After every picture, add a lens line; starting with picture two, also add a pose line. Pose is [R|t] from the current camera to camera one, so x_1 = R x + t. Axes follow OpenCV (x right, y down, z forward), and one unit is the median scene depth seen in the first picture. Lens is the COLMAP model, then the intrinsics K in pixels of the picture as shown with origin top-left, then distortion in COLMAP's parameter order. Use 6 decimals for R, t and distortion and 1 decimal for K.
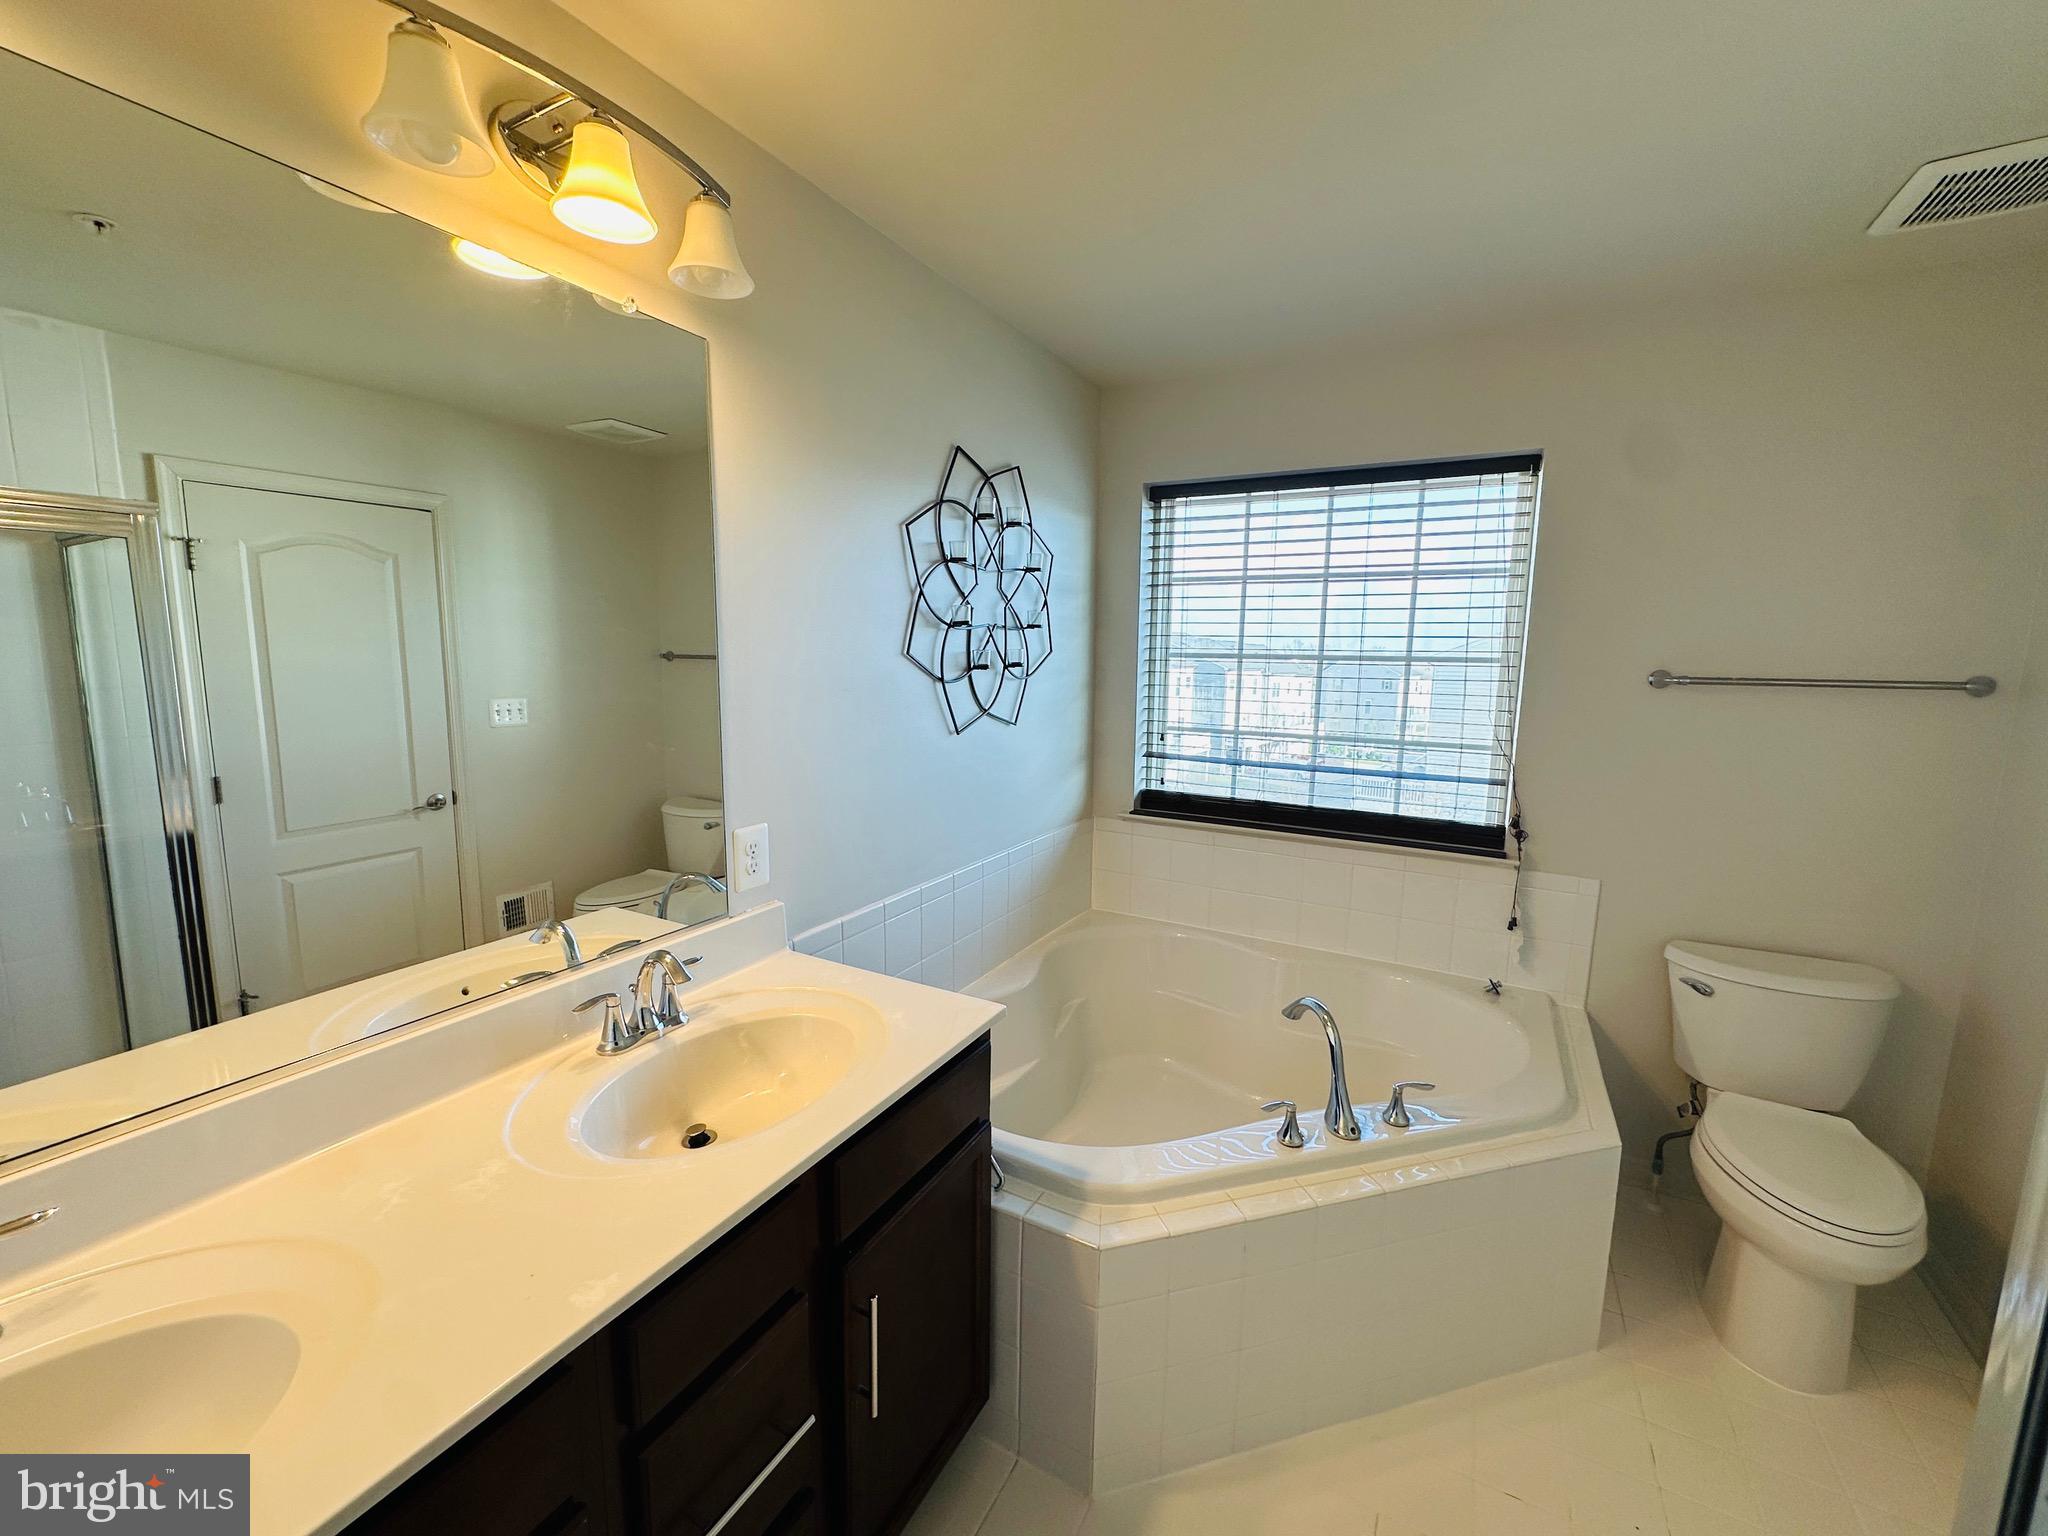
lens RADIAL K [[814.4, 0, 1027.5], [0, 814.4, 764.6], [0, 0, 1]] dist [-0.000727, 0.000097]
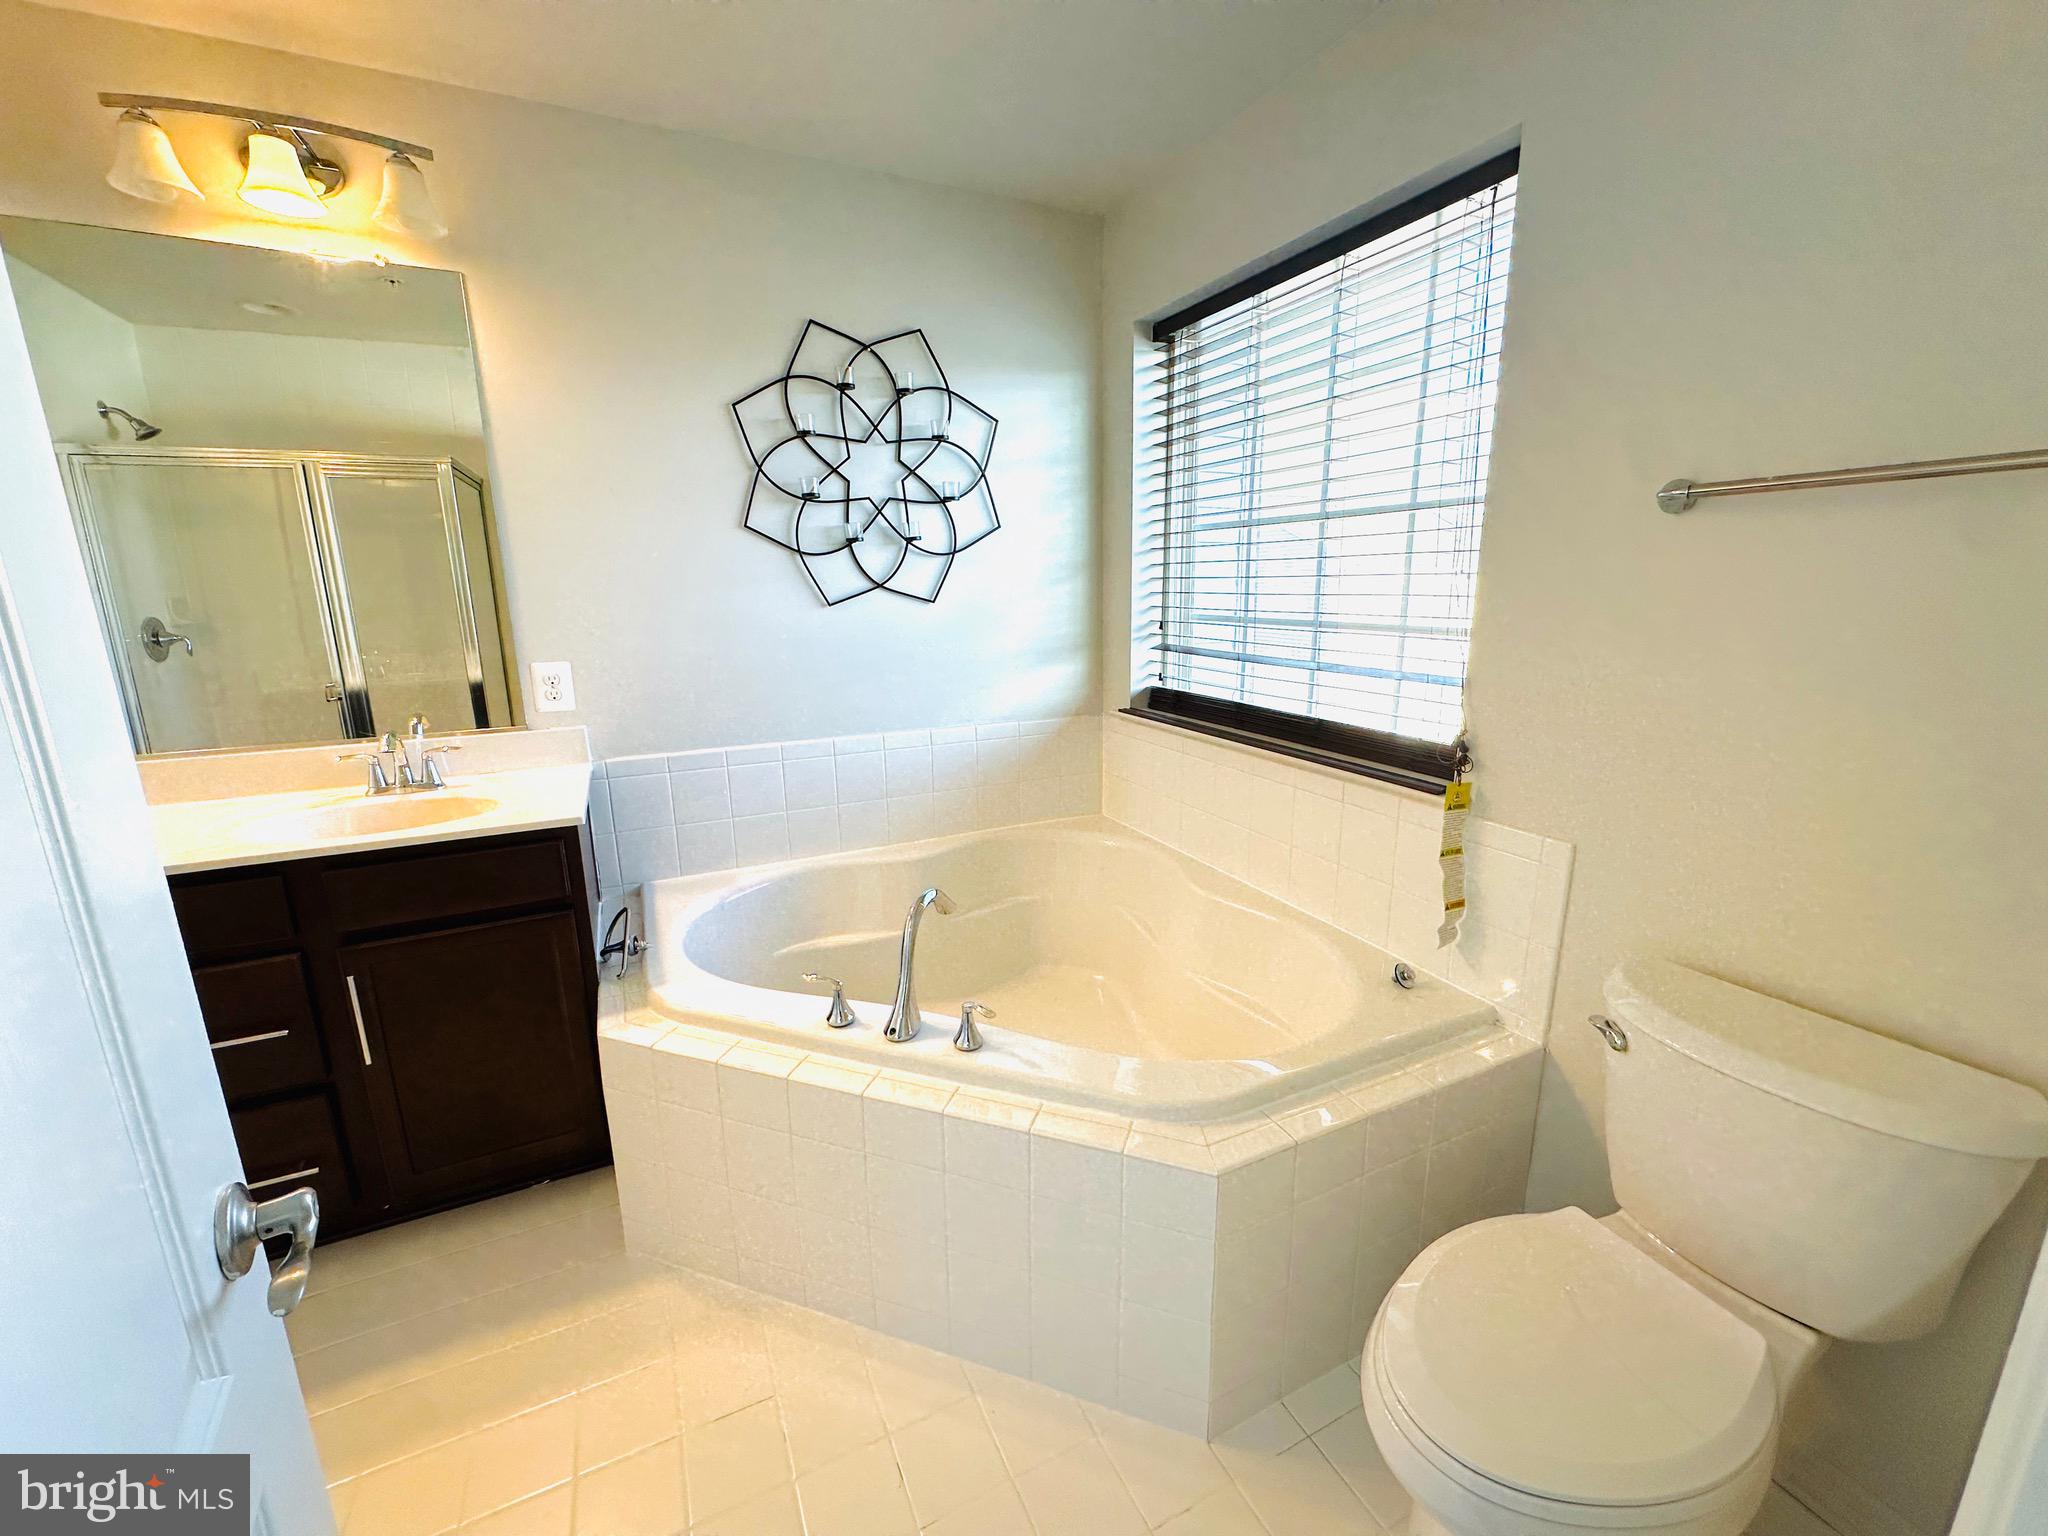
lens RADIAL K [[814.4, 0, 1027.5], [0, 814.4, 764.6], [0, 0, 1]] dist [-0.000727, 0.000097]
pose [[0.811327, 0.104265, -0.575219, 0.711393], [-0.057969, 0.993466, 0.098314, 0.045949], [0.581711, -0.046420, 0.812070, 0.269012]]
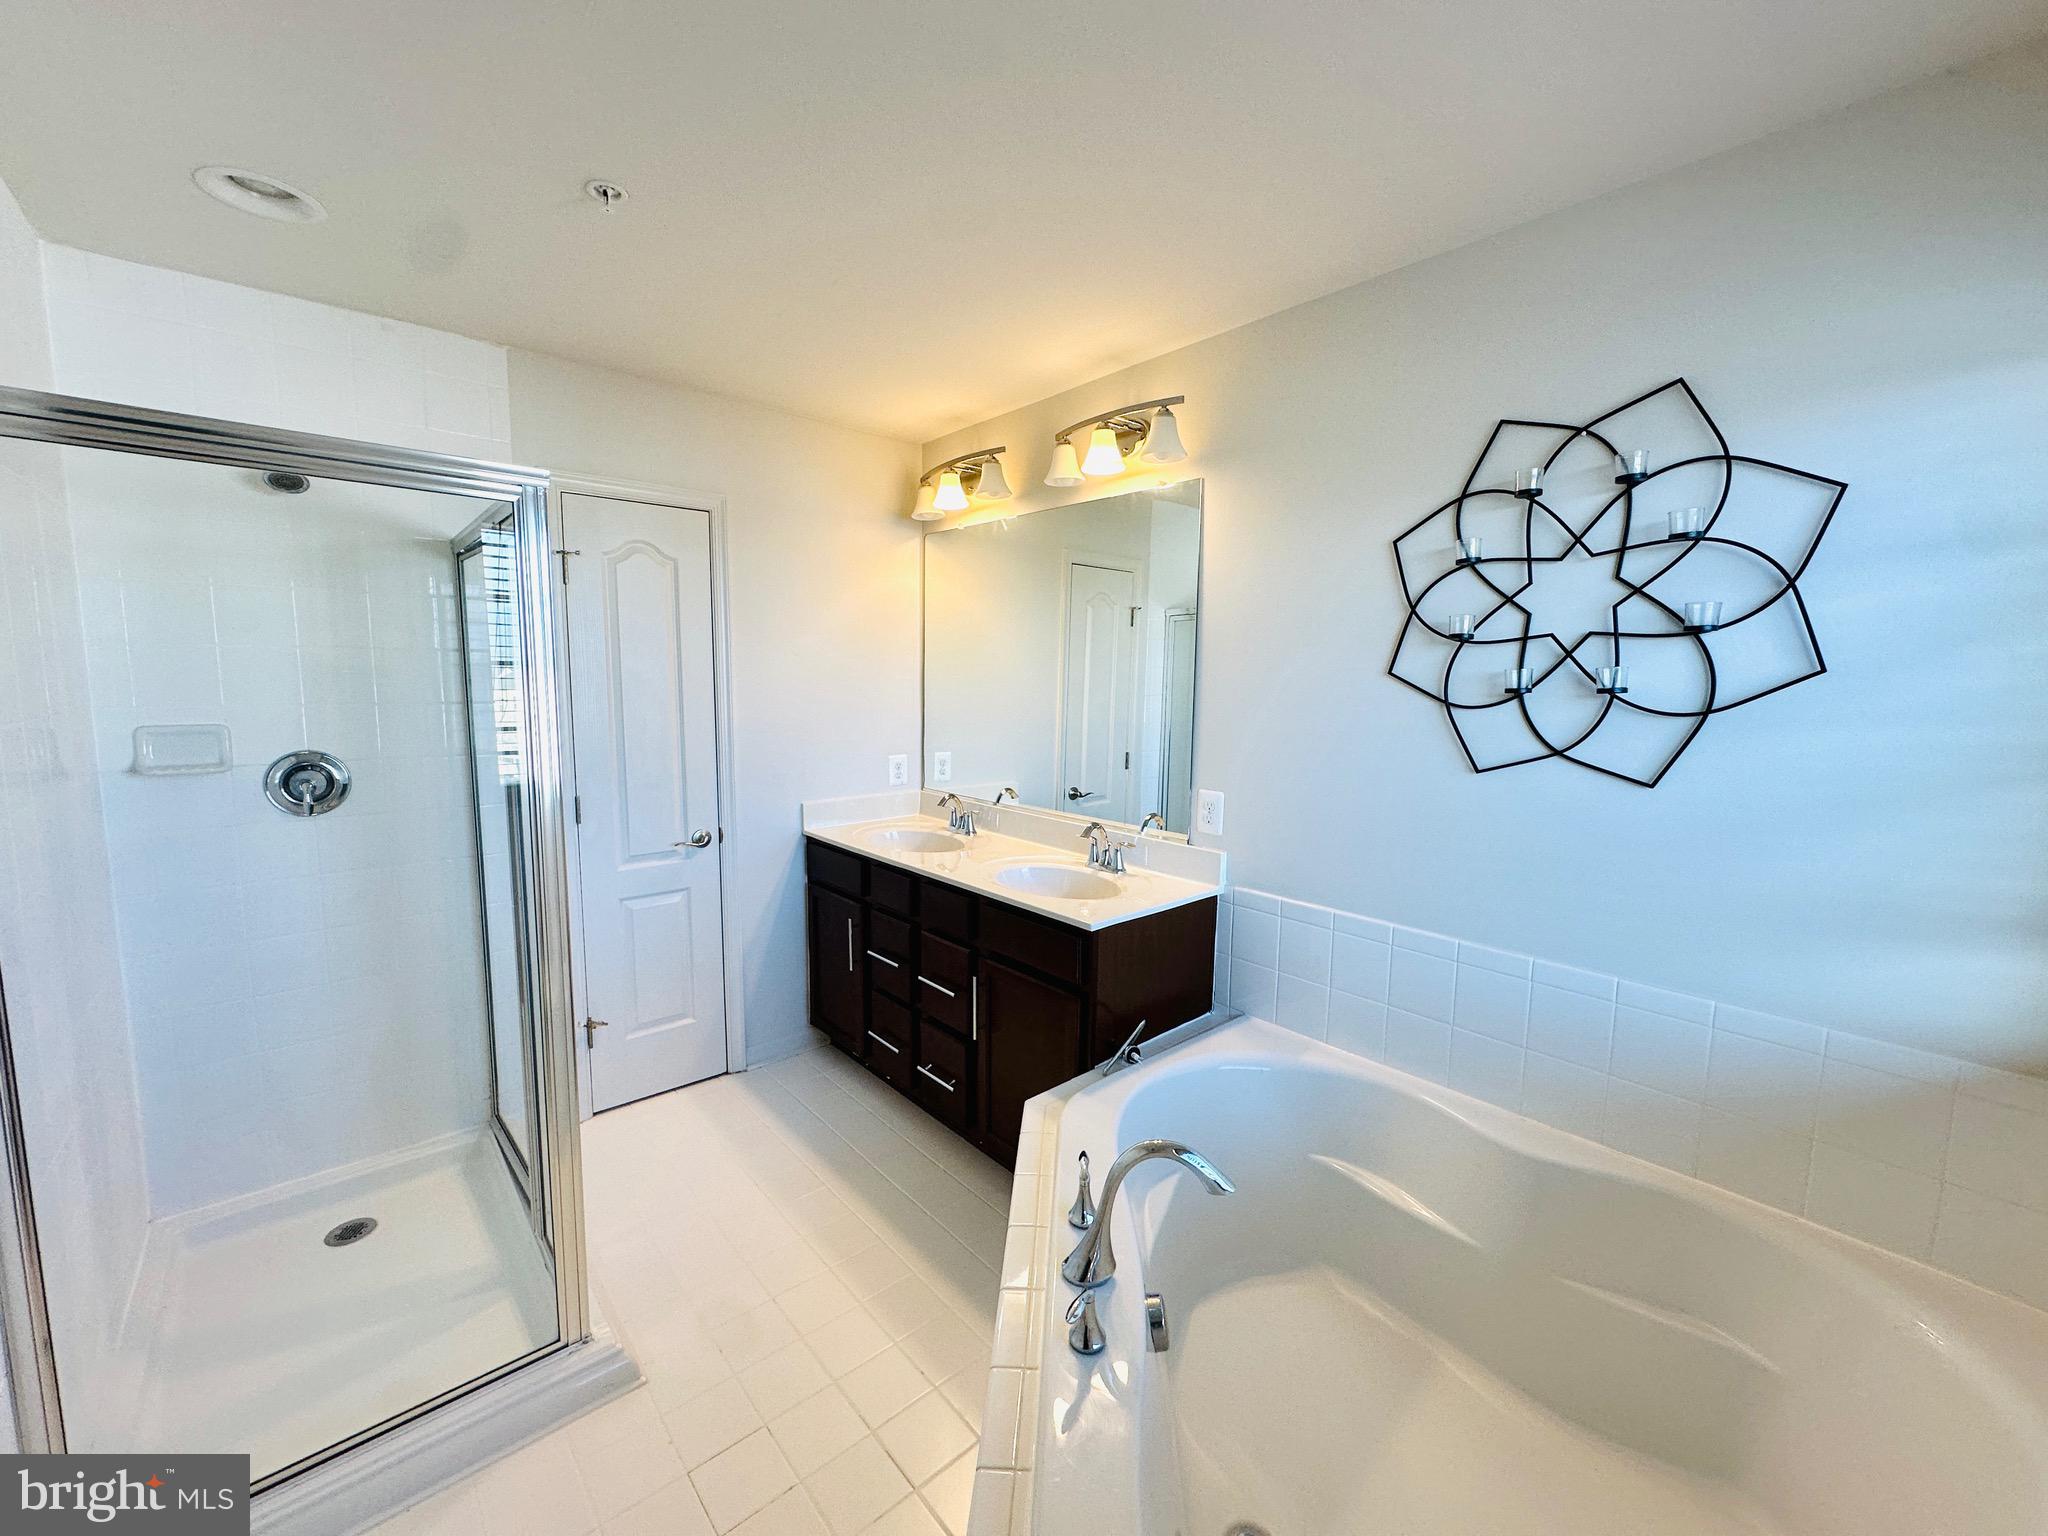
lens RADIAL K [[814.4, 0, 1027.5], [0, 814.4, 764.6], [0, 0, 1]] dist [-0.000727, 0.000097]
pose [[-0.334363, 0.087149, -0.938406, 0.785808], [-0.145831, 0.978938, 0.142874, -0.090363], [0.931093, 0.184620, -0.314612, 0.792077]]
